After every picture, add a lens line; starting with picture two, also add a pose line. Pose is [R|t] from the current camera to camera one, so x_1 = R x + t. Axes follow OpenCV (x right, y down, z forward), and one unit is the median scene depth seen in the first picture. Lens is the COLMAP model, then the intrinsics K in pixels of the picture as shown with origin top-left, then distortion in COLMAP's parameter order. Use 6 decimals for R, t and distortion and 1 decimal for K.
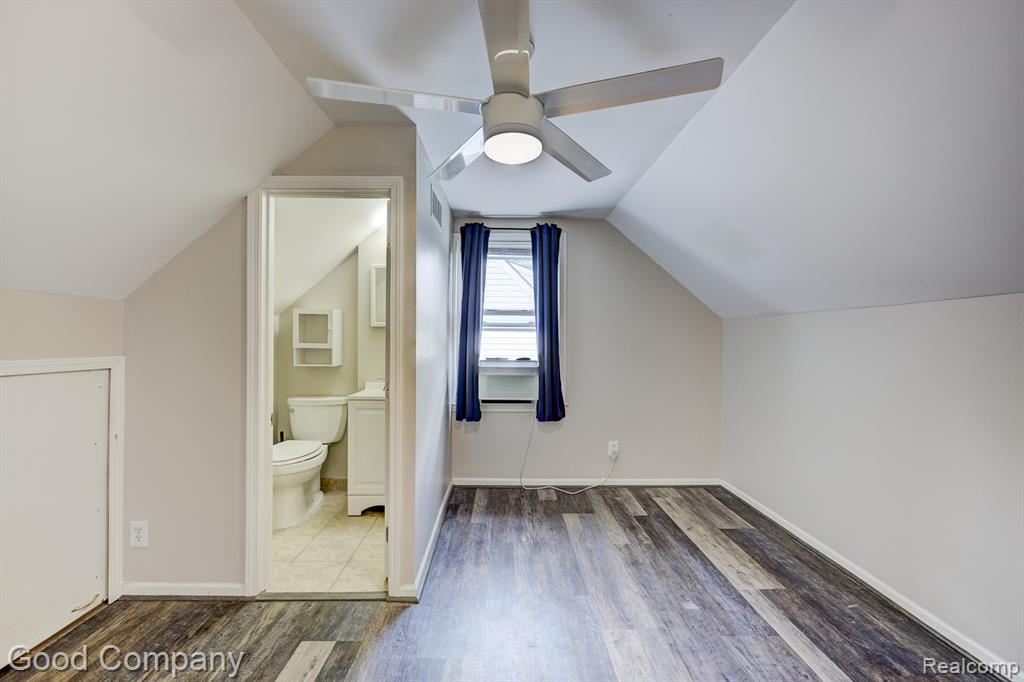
lens RADIAL K [[417.1, 0, 510.5], [0, 417.1, 343.1], [0, 0, 1]] dist [-0.007273, 0.003122]
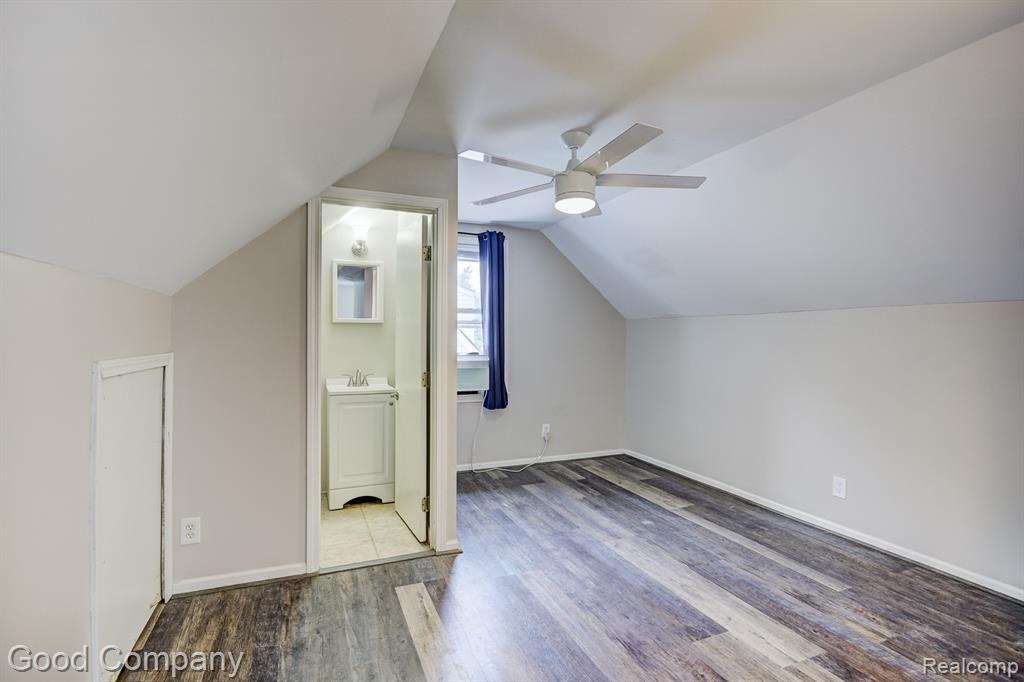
lens RADIAL K [[479.0, 0, 514.0], [0, 479.0, 338.4], [0, 0, 1]] dist [-0.013039, 0.000817]
pose [[0.927401, -0.001250, 0.374067, -0.396176], [0.000672, 0.999998, 0.001675, -0.003632], [-0.374069, -0.001302, 0.927400, -0.232442]]
